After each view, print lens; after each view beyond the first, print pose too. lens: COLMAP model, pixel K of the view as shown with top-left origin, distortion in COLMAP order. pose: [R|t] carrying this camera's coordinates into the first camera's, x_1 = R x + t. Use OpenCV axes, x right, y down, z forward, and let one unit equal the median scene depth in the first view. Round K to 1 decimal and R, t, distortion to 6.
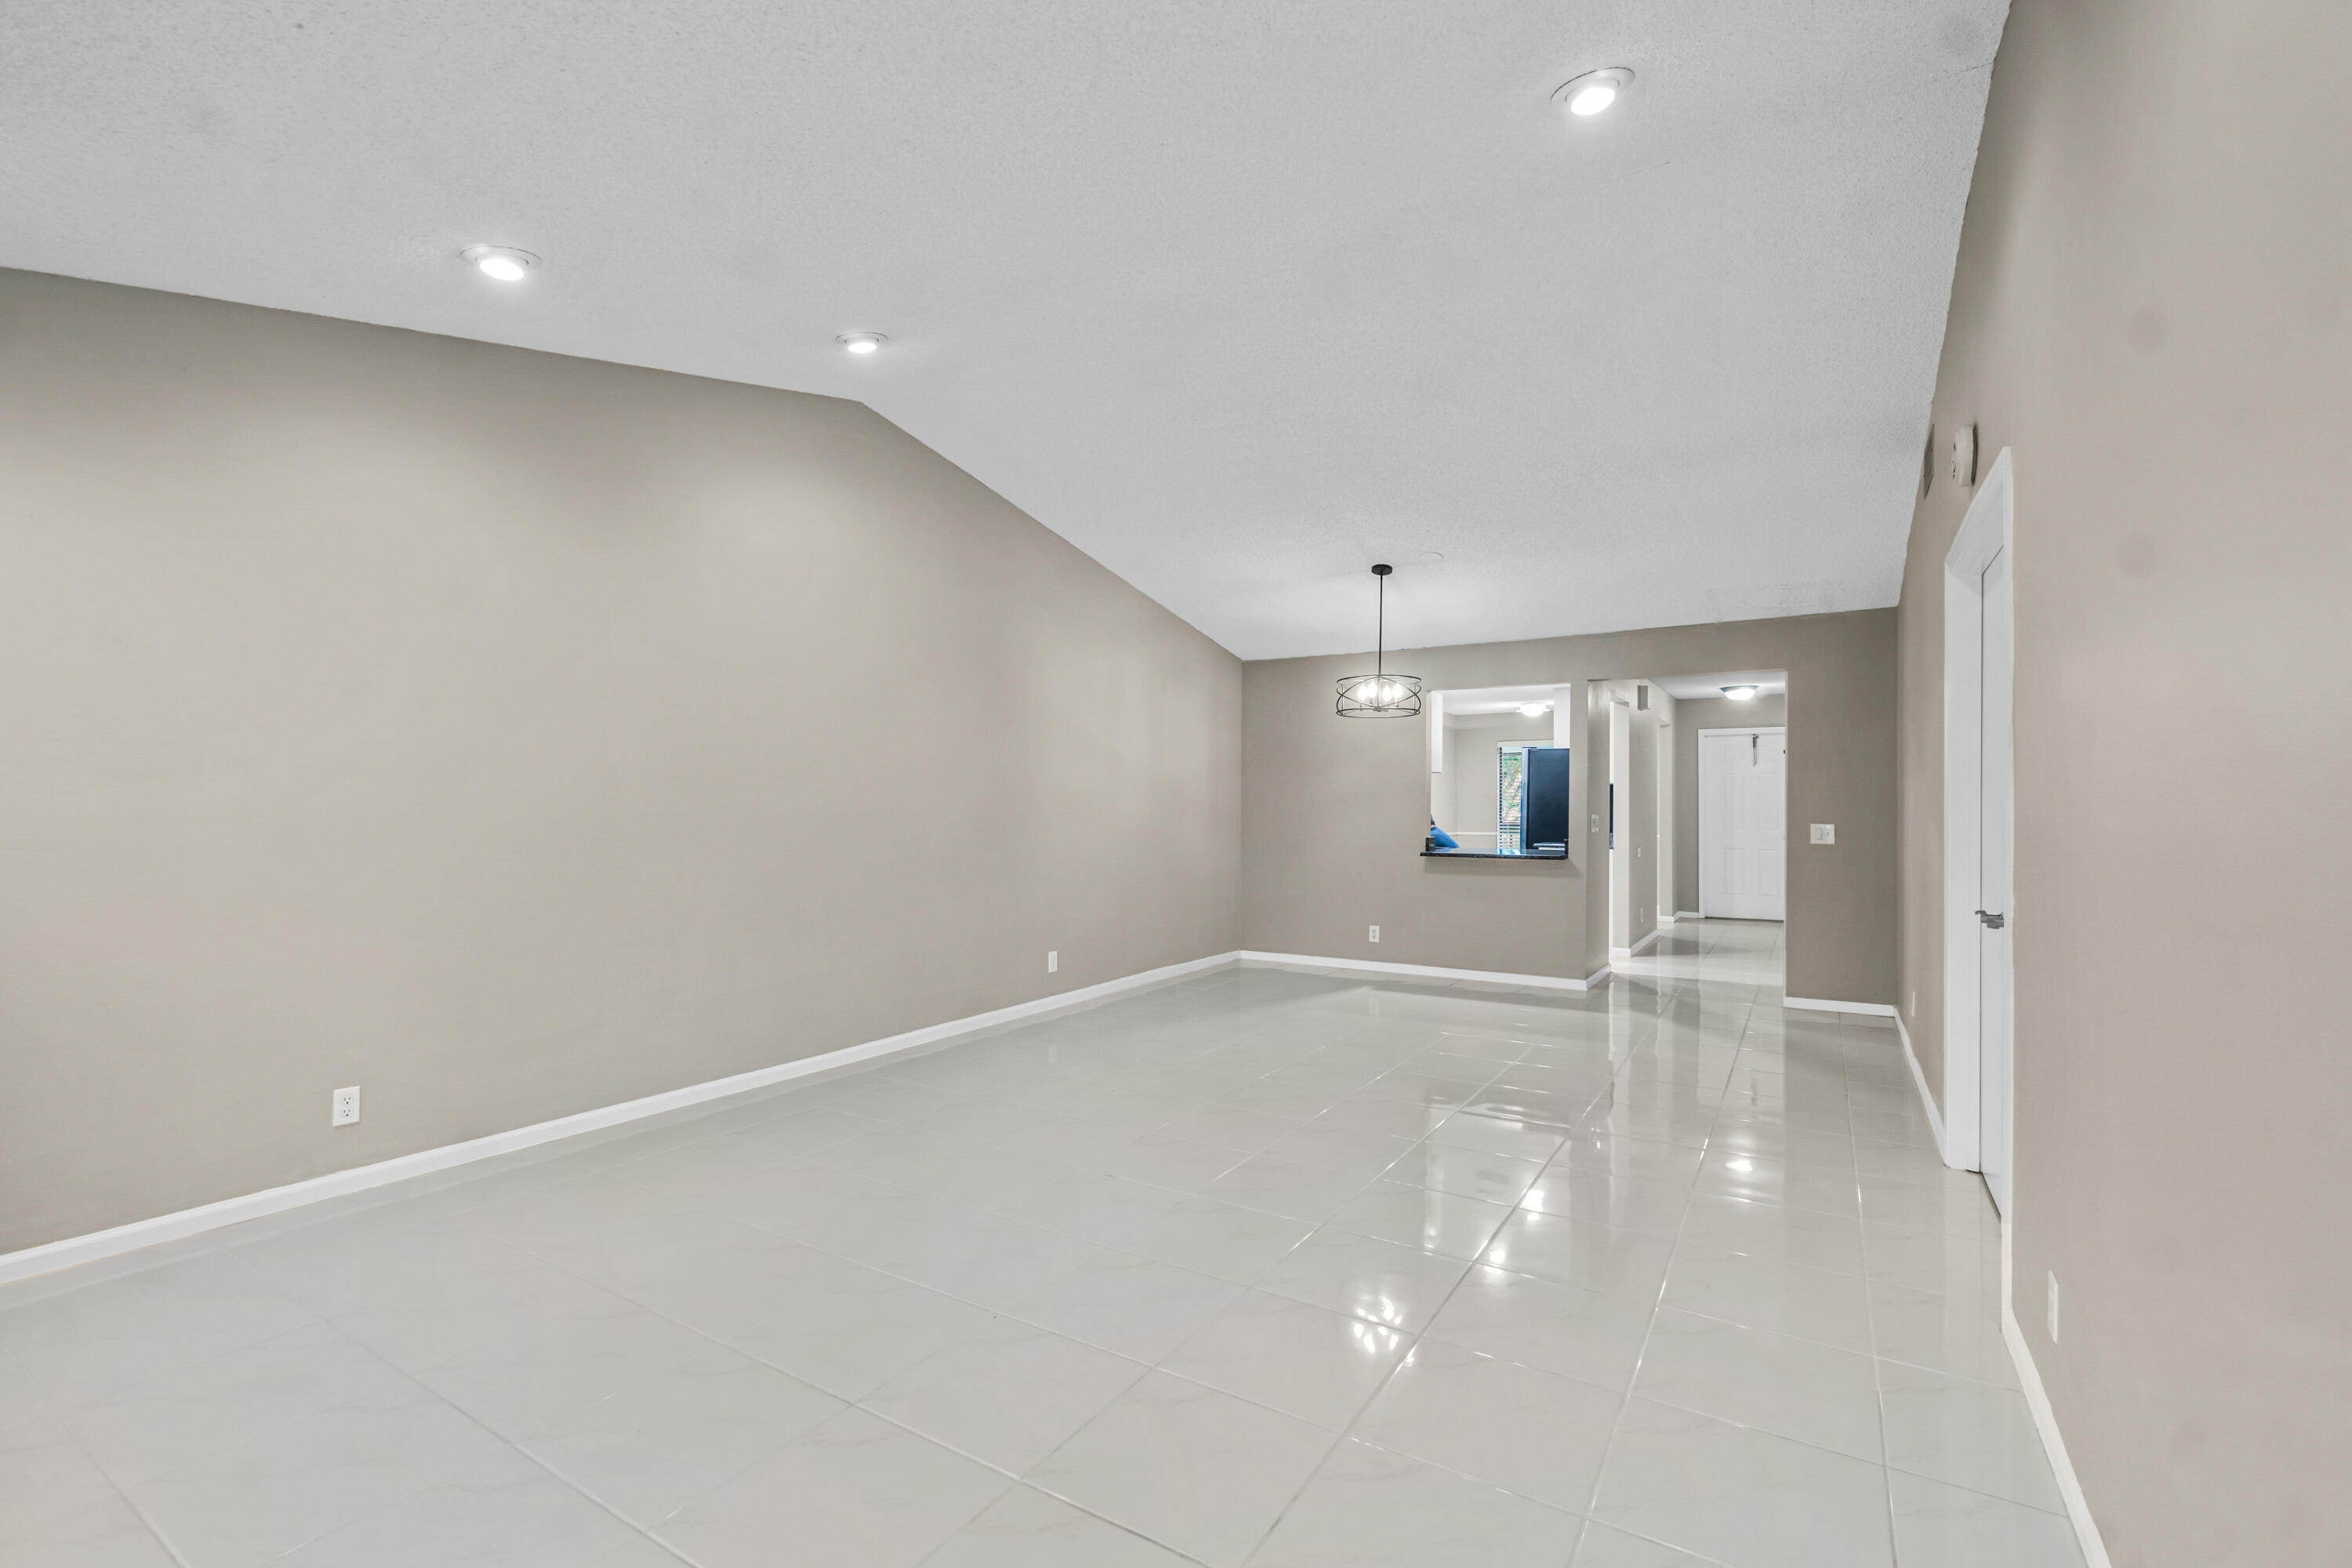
lens RADIAL K [[1043.0, 0, 1191.3], [0, 1043.0, 800.9], [0, 0, 1]] dist [-0.001421, -0.000356]
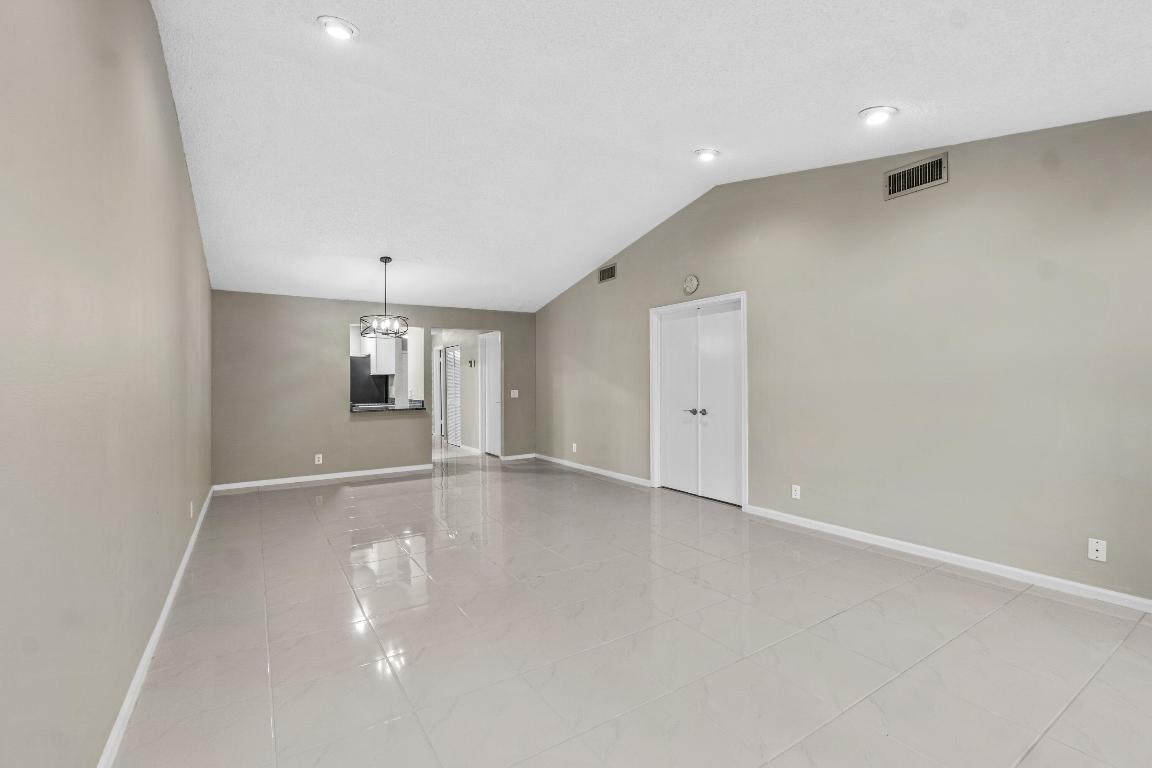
lens RADIAL K [[510.9, 0, 583.5], [0, 510.9, 392.3], [0, 0, 1]] dist [-0.001421, -0.000356]
pose [[0.404287, -0.024509, 0.914304, -0.511790], [0.007345, 0.999696, 0.023550, -0.001707], [-0.914603, -0.002805, 0.404344, 0.297281]]
